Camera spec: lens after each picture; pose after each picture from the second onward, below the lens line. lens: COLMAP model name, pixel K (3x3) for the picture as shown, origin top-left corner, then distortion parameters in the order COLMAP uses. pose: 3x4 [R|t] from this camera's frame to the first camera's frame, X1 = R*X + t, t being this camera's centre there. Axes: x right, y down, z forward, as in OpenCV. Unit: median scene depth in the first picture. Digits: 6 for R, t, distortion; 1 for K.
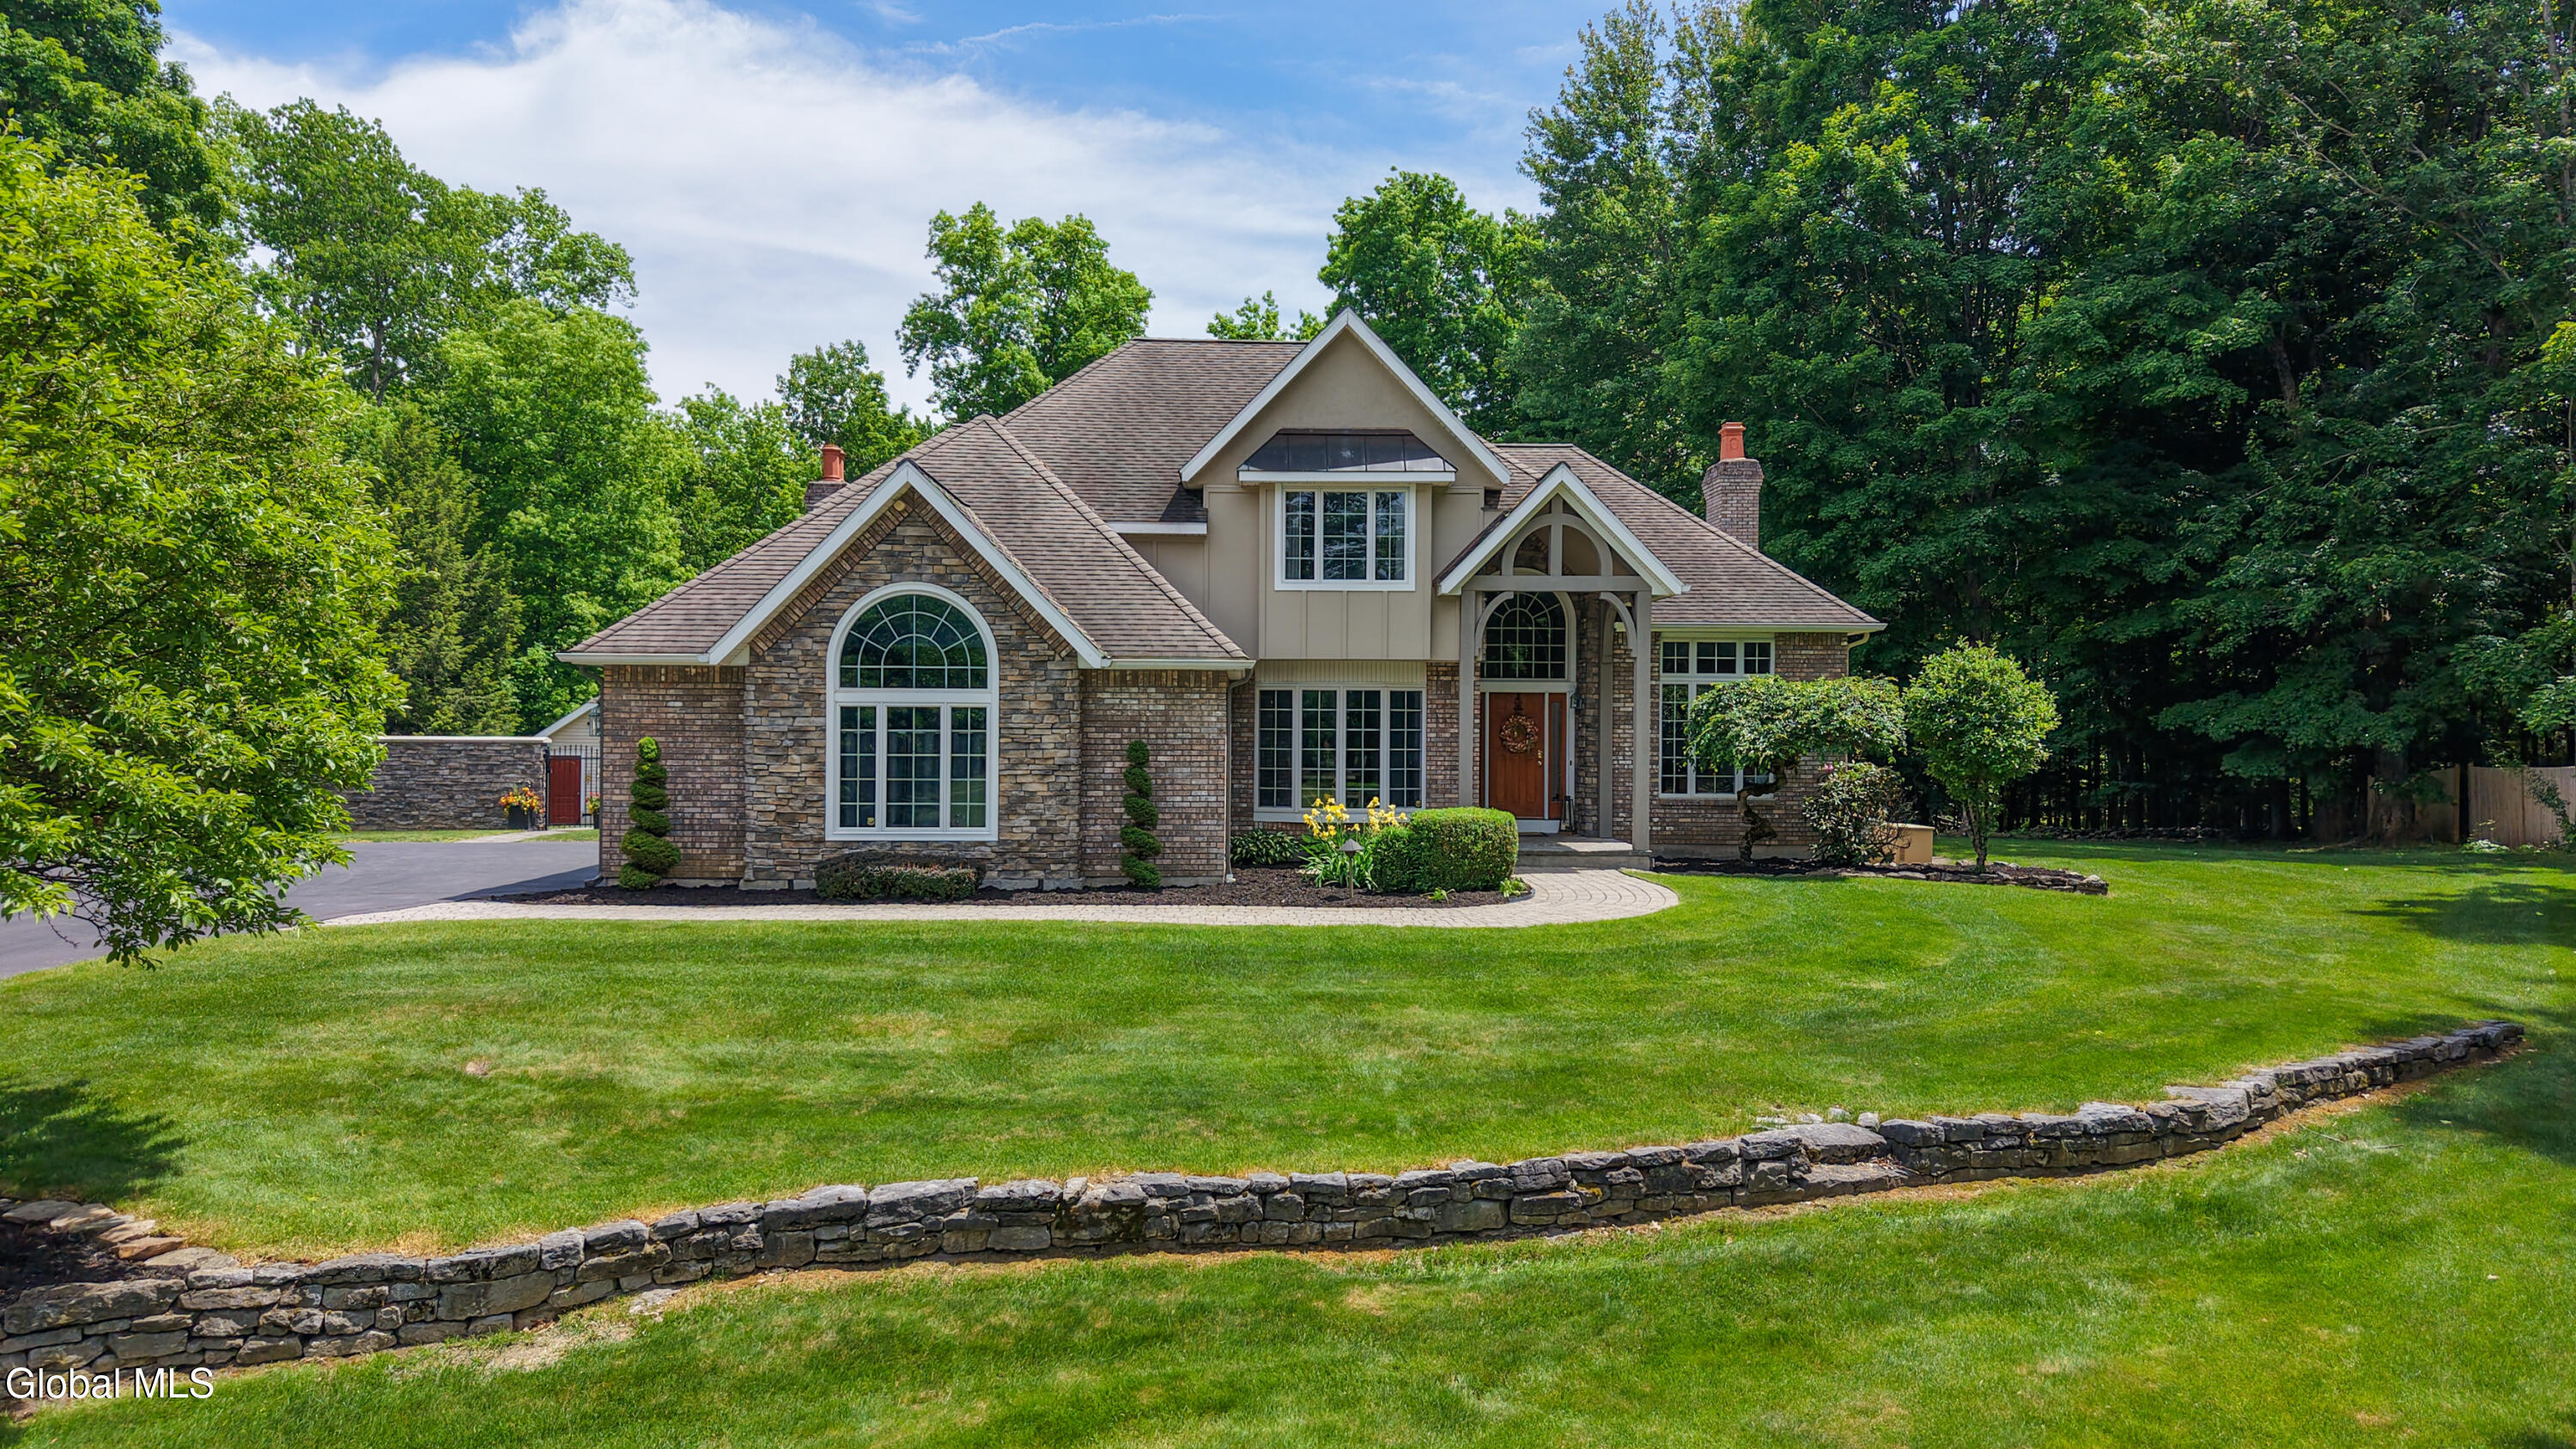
lens RADIAL K [[1732.2, 0, 1288.0], [0, 1732.2, 724.5], [0, 0, 1]] dist [0.056148, -0.065324]
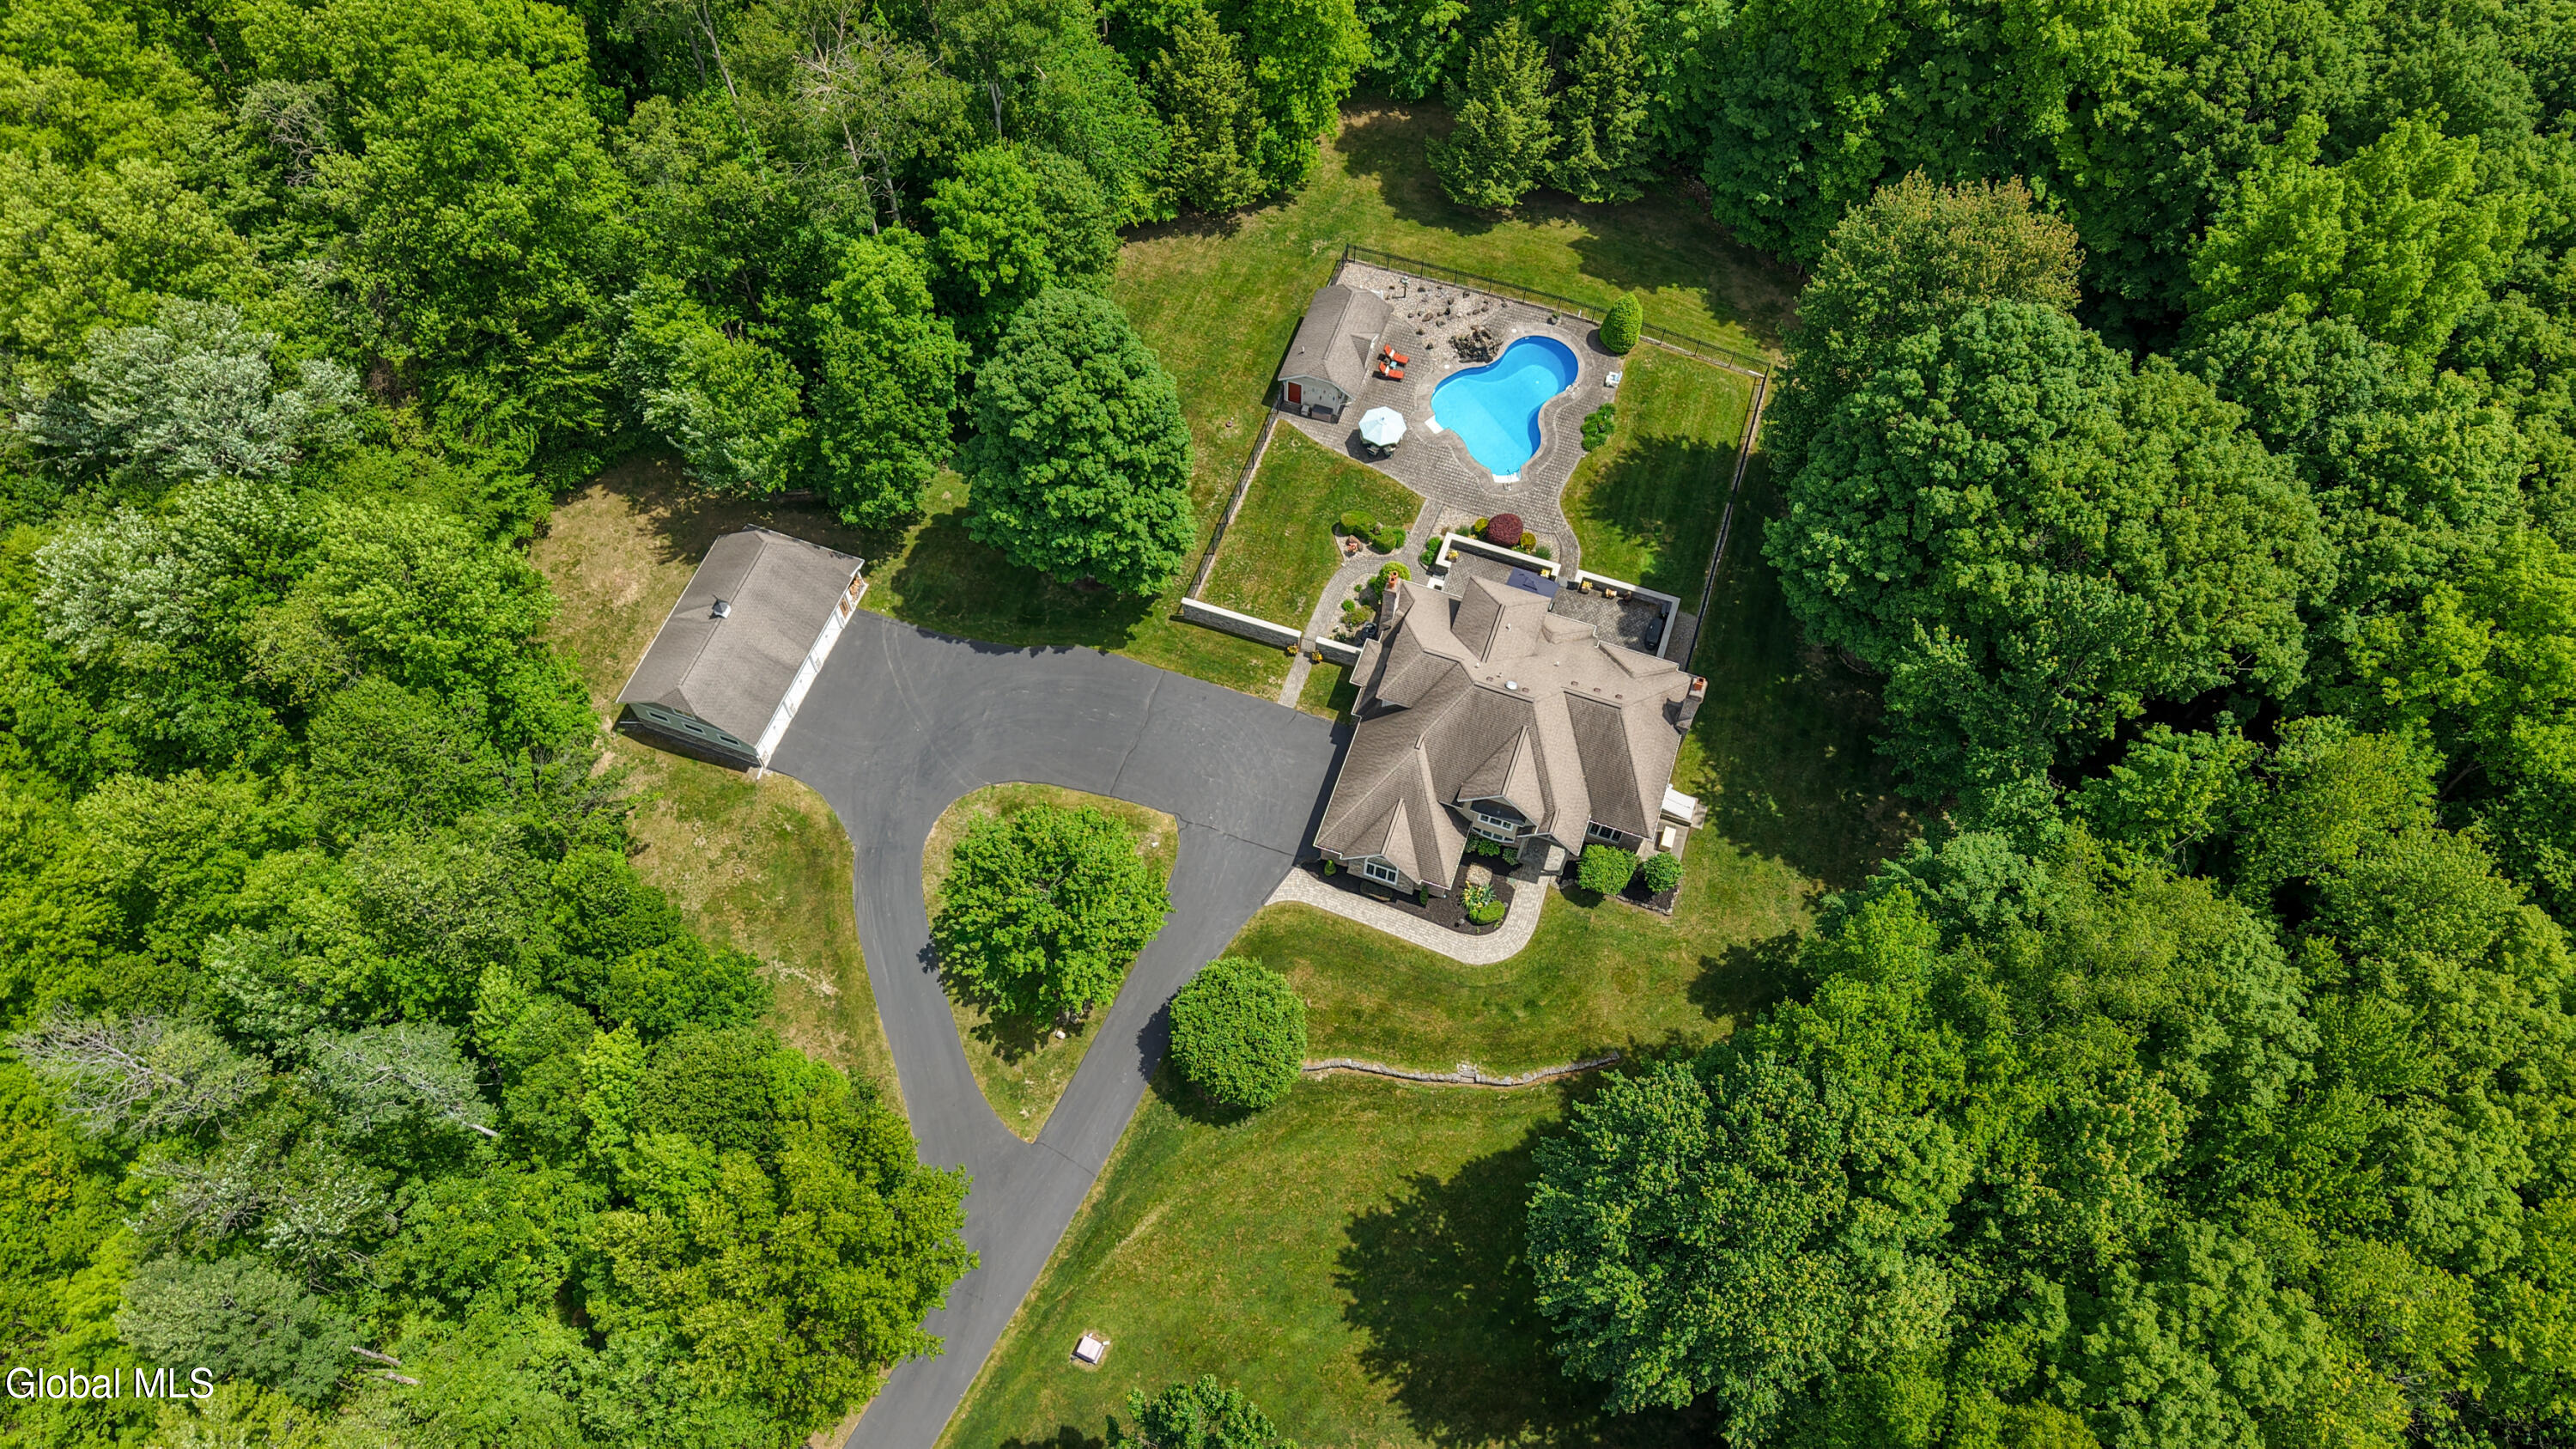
lens RADIAL K [[1732.2, 0, 1288.0], [0, 1732.2, 724.5], [0, 0, 1]] dist [0.056148, -0.065324]
pose [[0.933089, 0.318021, -0.167954, 0.218508], [-0.008719, 0.486863, 0.873435, -4.334979], [0.359541, -0.813528, 0.457059, -0.947854]]
